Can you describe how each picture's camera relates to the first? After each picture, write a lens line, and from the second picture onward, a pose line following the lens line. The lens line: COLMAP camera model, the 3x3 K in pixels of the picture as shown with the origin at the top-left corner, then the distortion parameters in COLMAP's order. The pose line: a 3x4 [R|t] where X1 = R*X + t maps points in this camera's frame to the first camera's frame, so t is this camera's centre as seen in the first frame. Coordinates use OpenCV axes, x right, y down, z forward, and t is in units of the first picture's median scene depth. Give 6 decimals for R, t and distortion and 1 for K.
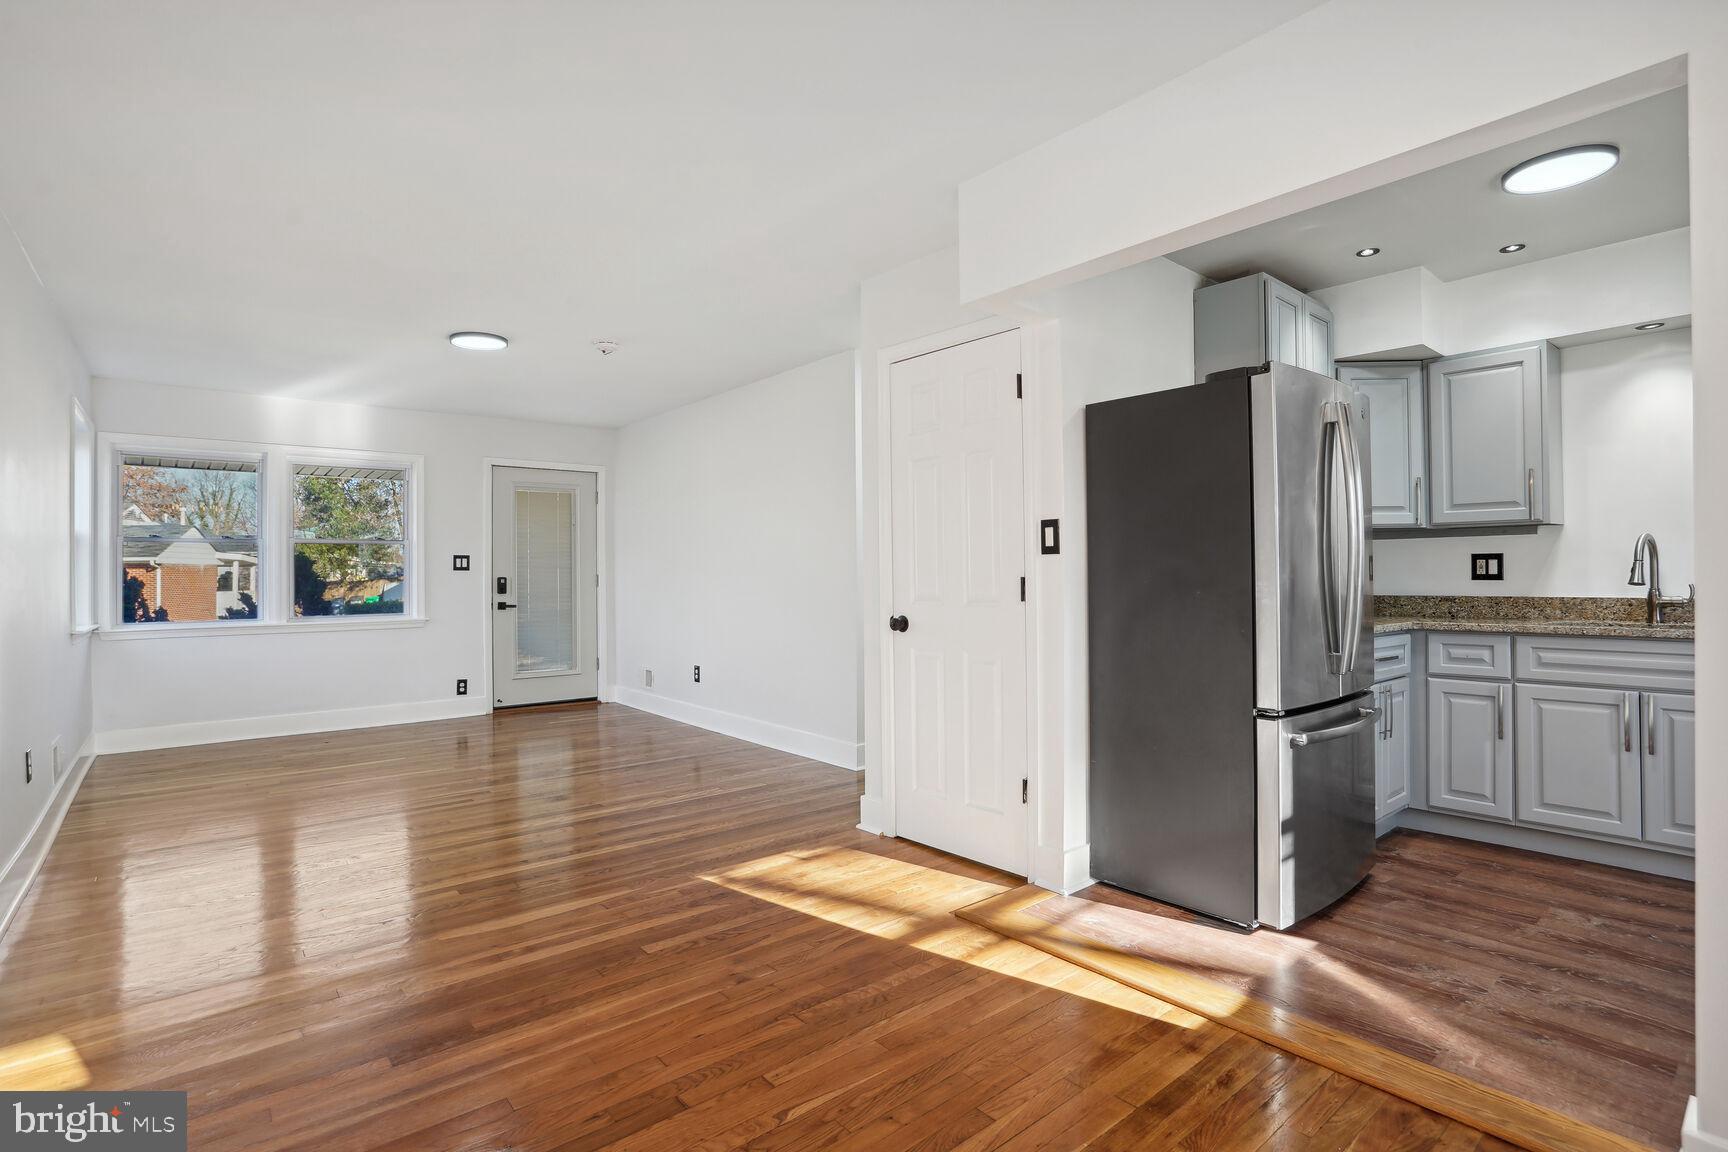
lens RADIAL K [[833.1, 0, 866.7], [0, 833.1, 579.0], [0, 0, 1]] dist [-0.016188, 0.001390]
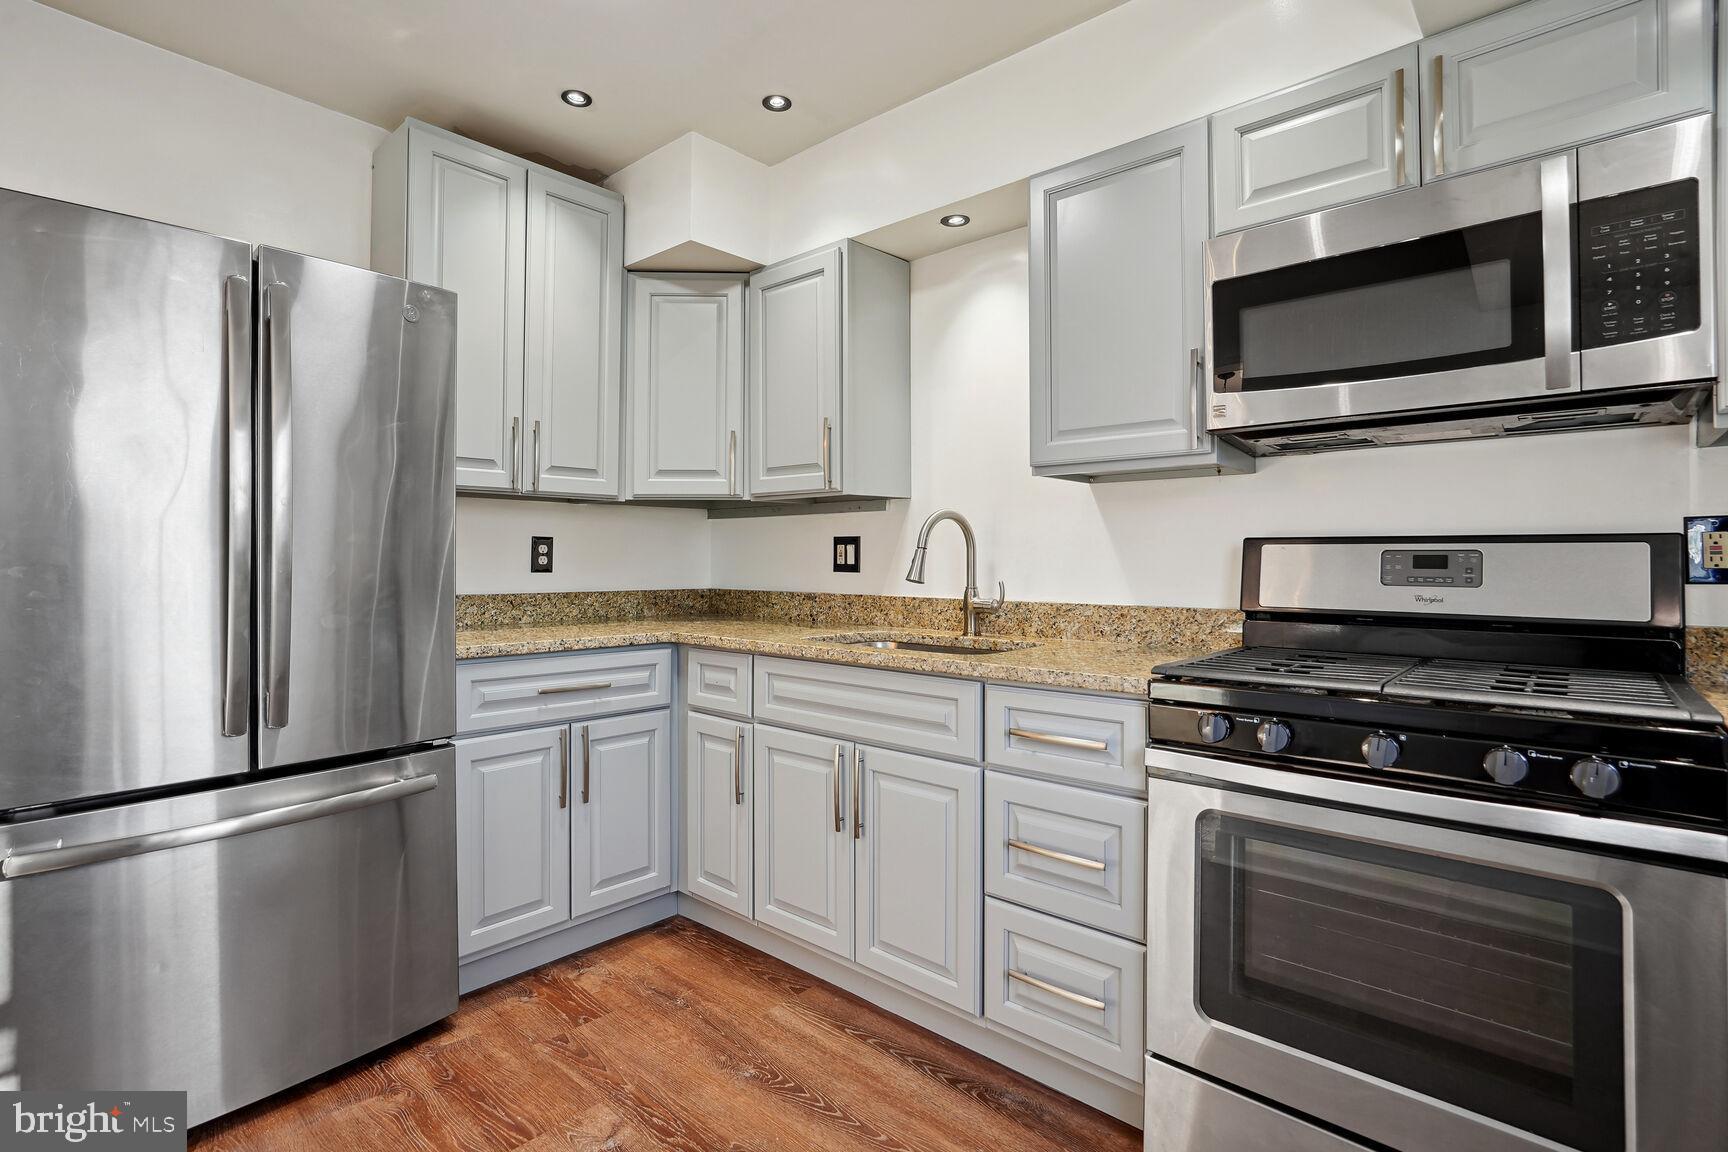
lens RADIAL K [[833.1, 0, 862.9], [0, 833.1, 564.9], [0, 0, 1]] dist [-0.016188, 0.001390]
pose [[0.991328, 0.003668, 0.131358, 0.726758], [-0.004972, 0.999942, 0.009601, -0.013524], [-0.131315, -0.010171, 0.991289, 0.271685]]
